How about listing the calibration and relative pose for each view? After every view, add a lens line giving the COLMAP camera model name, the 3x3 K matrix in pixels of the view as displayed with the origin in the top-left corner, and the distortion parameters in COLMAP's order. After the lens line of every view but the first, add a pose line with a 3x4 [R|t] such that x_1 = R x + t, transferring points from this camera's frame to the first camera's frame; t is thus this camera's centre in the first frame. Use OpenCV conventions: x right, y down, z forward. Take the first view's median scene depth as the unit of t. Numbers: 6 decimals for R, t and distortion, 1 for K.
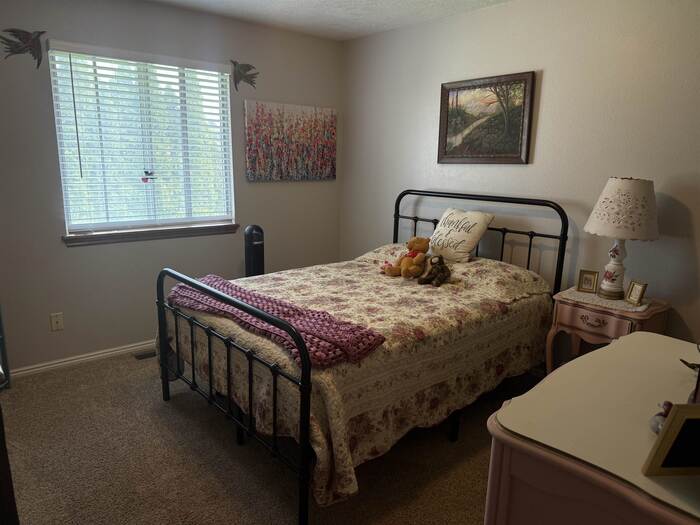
lens RADIAL K [[494.7, 0, 348.9], [0, 494.7, 265.6], [0, 0, 1]] dist [0.045564, -0.070545]
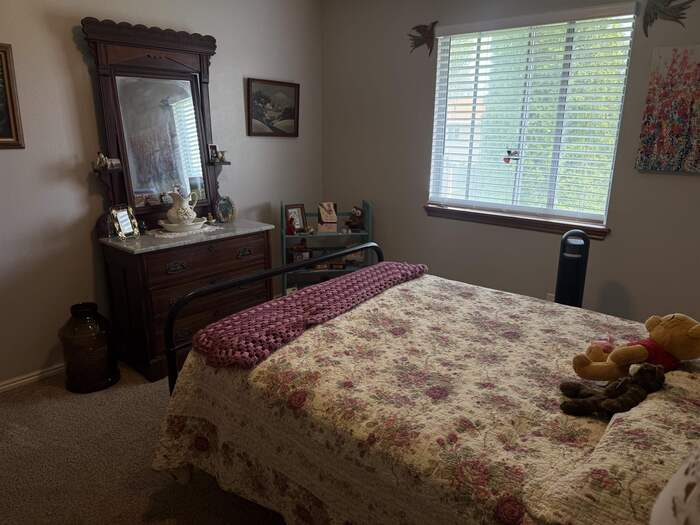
lens RADIAL K [[494.7, 0, 348.9], [0, 494.7, 265.6], [0, 0, 1]] dist [0.045564, -0.070545]
pose [[0.127355, 0.248195, -0.960302, 0.568497], [-0.216481, 0.951799, 0.217287, -0.145804], [0.967945, 0.180214, 0.174946, 0.699839]]
